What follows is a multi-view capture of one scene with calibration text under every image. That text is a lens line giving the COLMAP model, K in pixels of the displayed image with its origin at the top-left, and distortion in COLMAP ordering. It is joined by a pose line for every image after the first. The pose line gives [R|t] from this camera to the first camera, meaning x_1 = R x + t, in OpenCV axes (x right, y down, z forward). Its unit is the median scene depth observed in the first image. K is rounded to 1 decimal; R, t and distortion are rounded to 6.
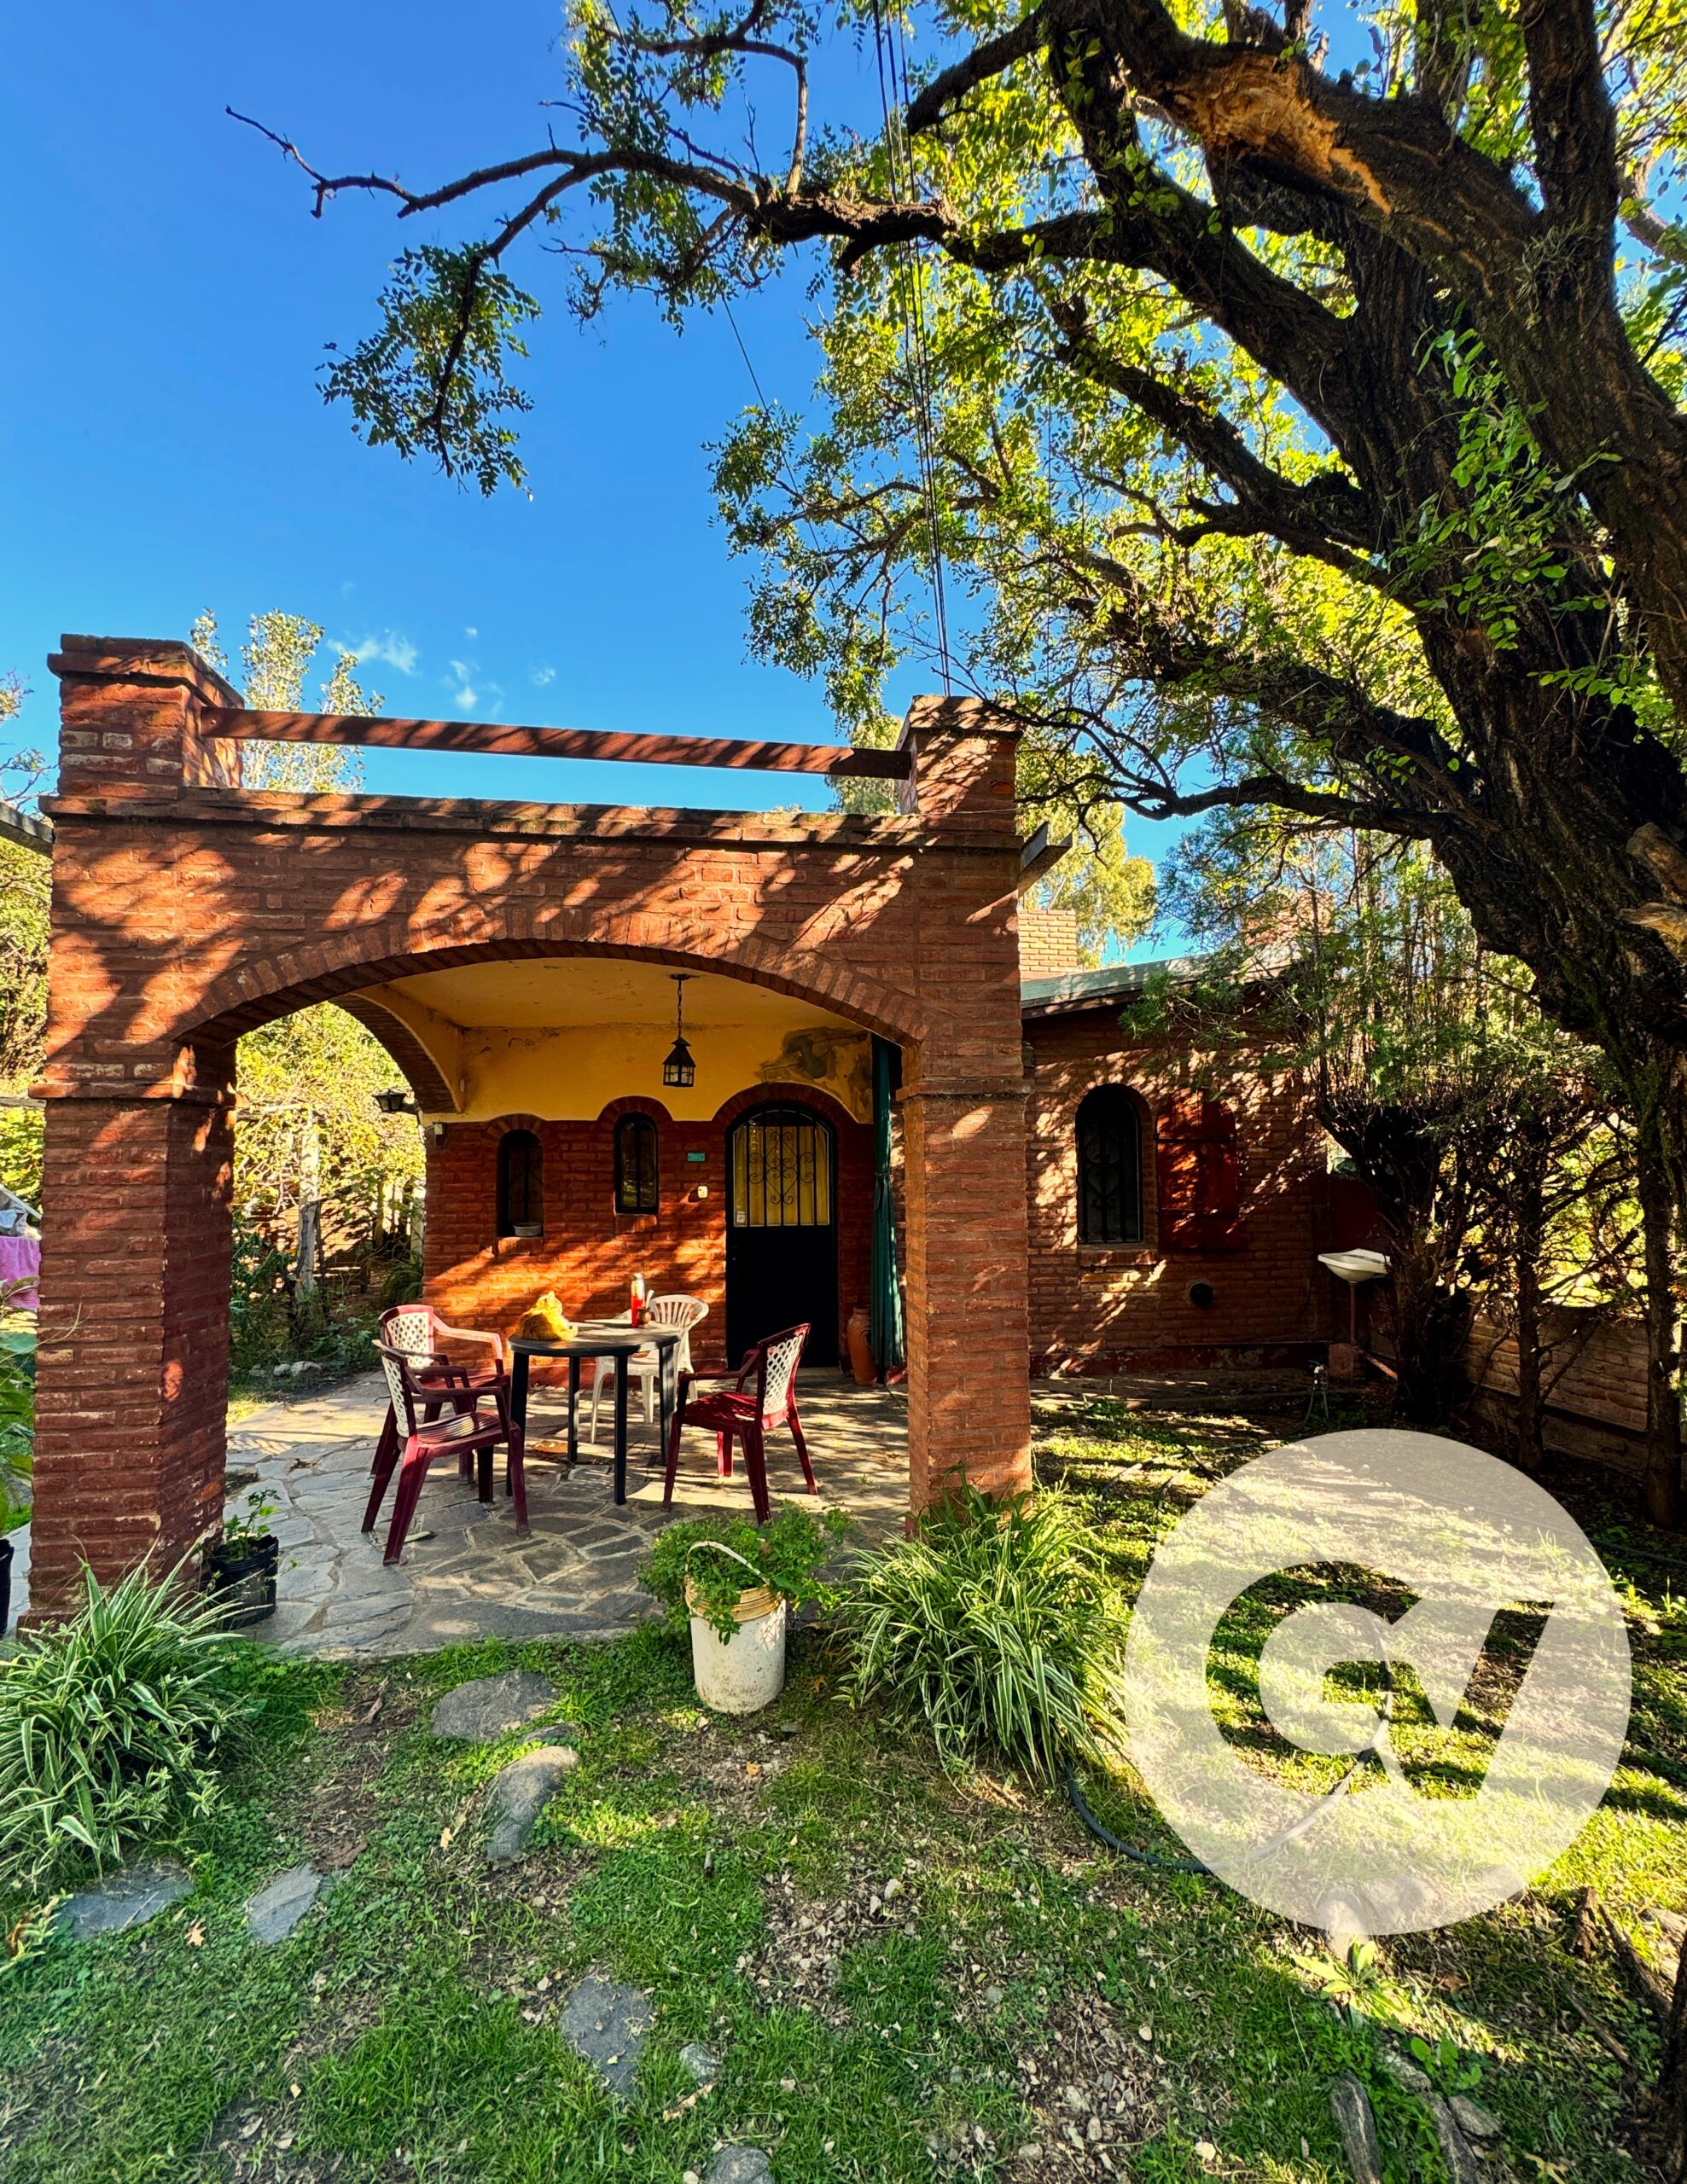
lens RADIAL K [[899.3, 0, 854.6], [0, 899.3, 1092.8], [0, 0, 1]] dist [-0.001641, -0.000024]
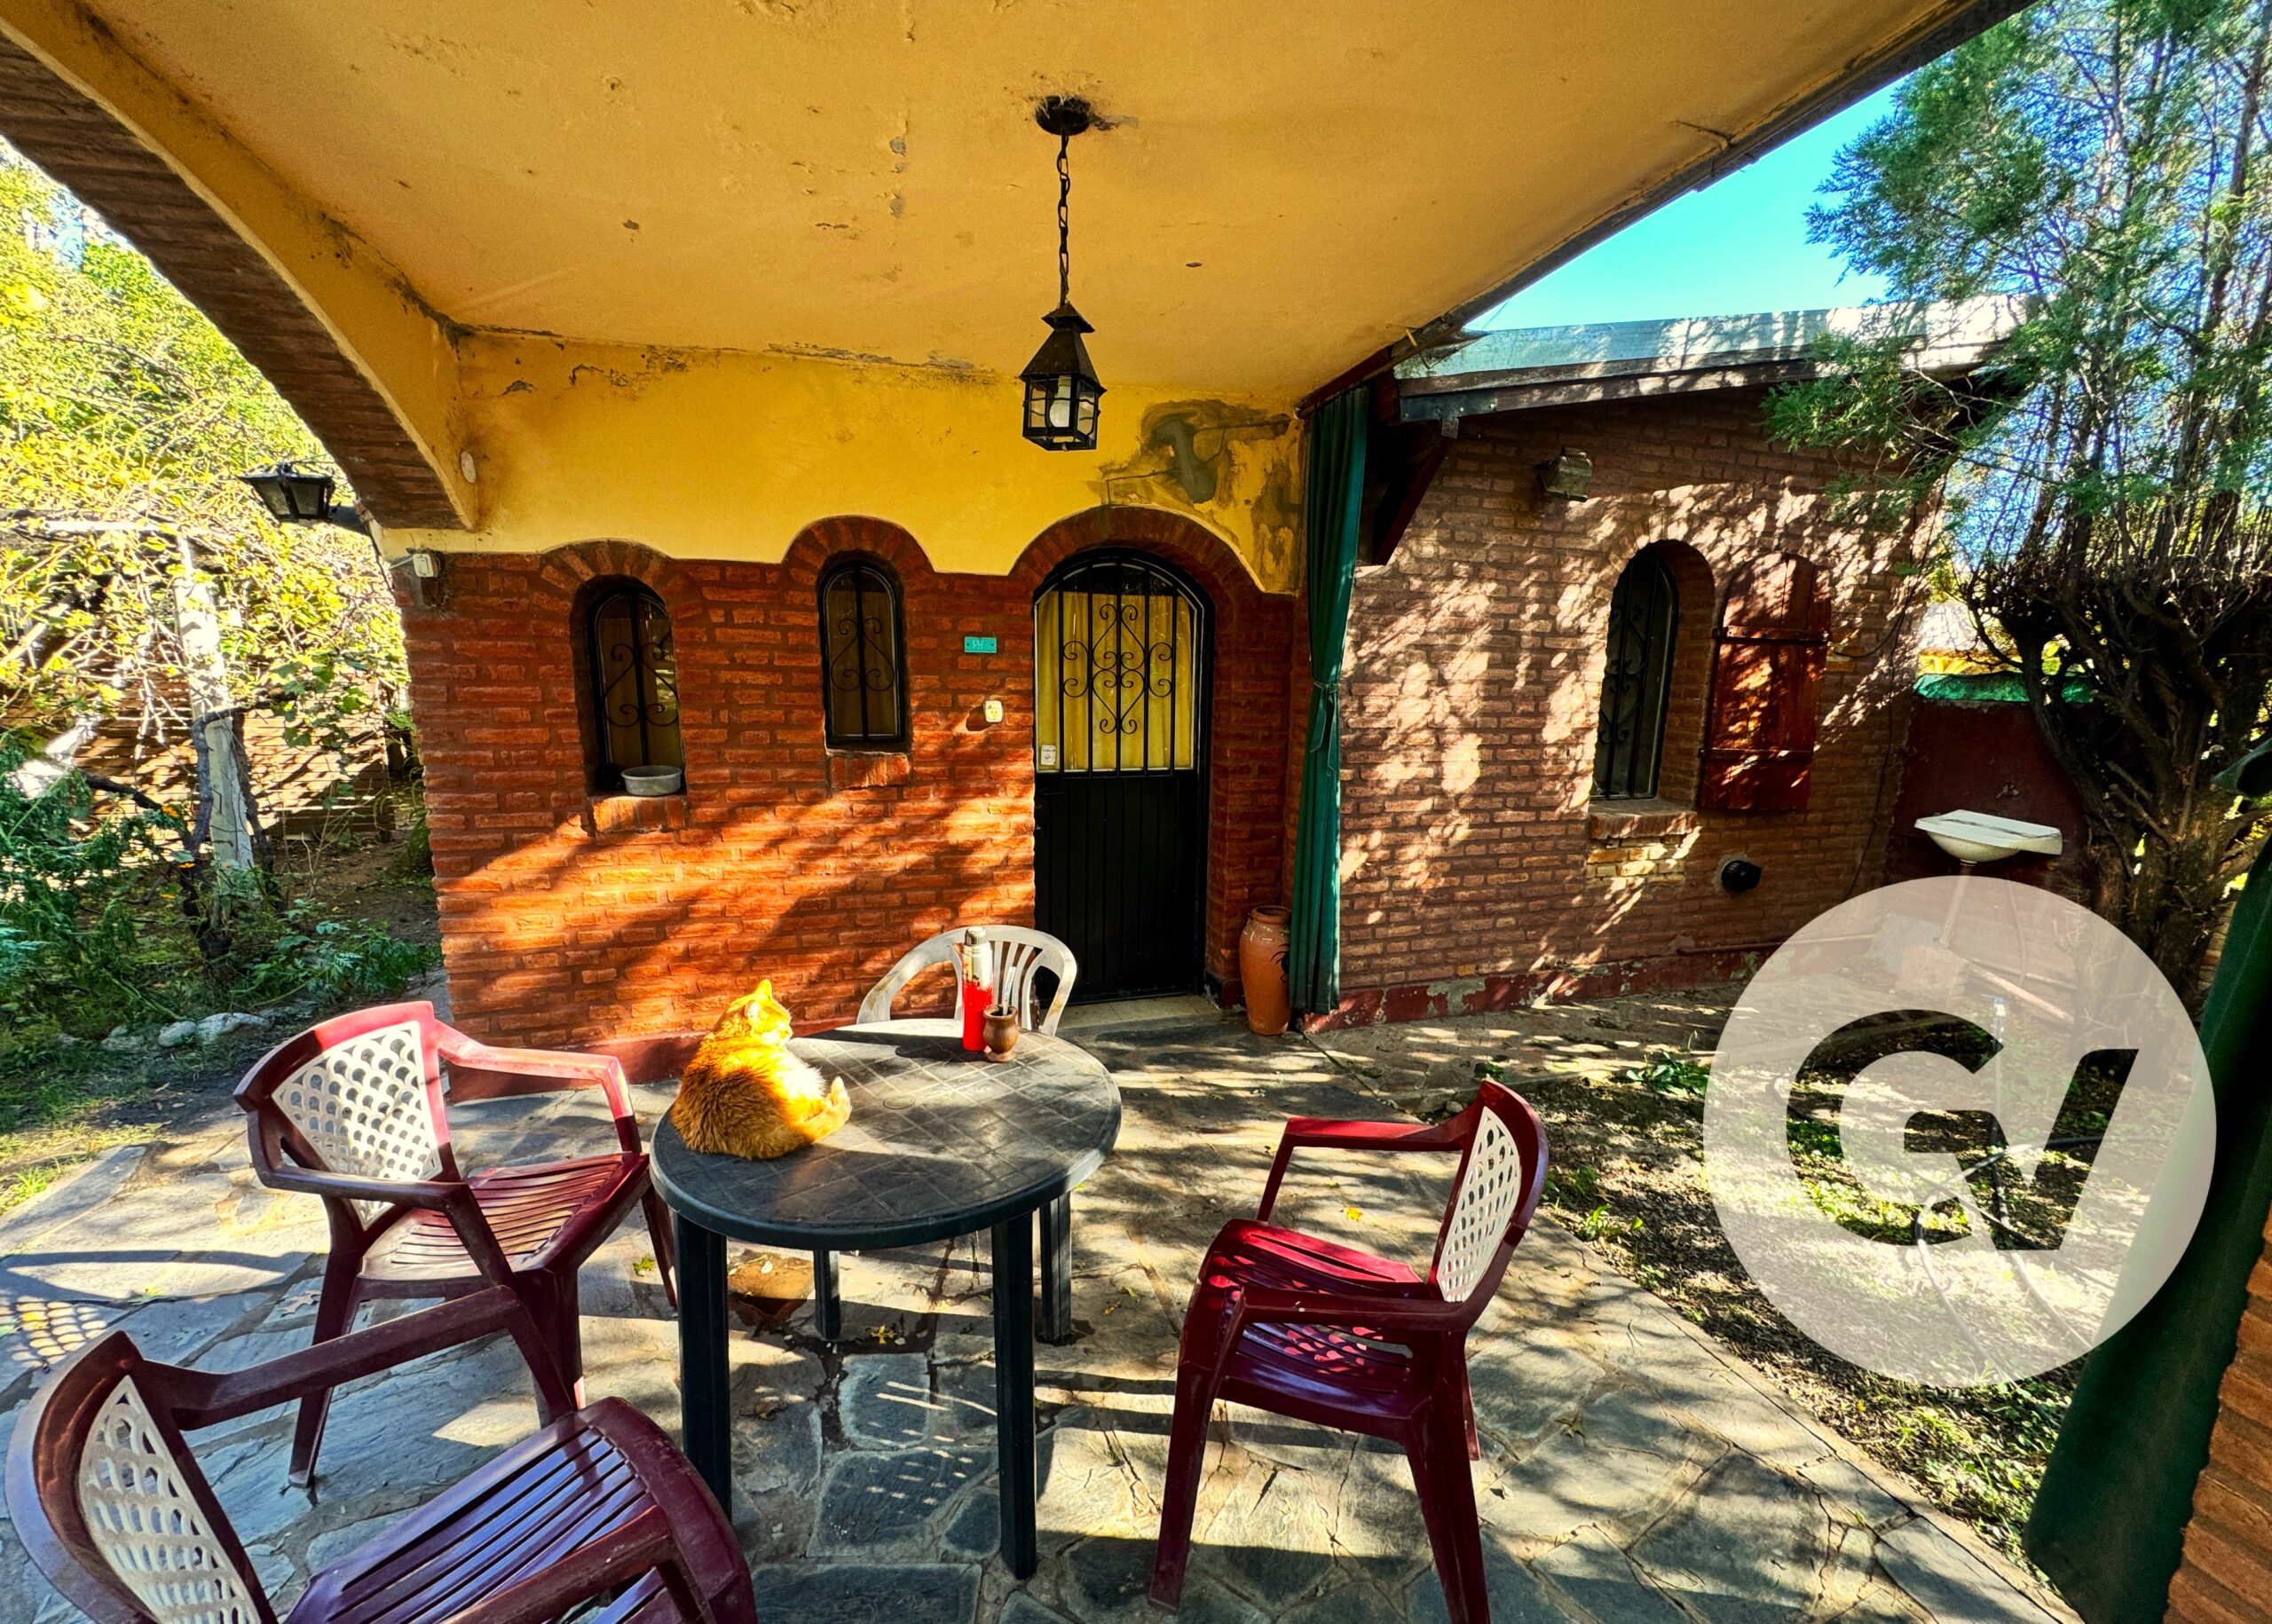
lens RADIAL K [[908.4, 0, 1124.7], [0, 908.4, 828.0], [0, 0, 1]] dist [0.003838, 0.000426]
pose [[0.988333, -0.003141, 0.152274, -0.169251], [-0.034814, 0.968658, 0.245945, 0.039875], [-0.148274, -0.248377, 0.957248, 0.436423]]
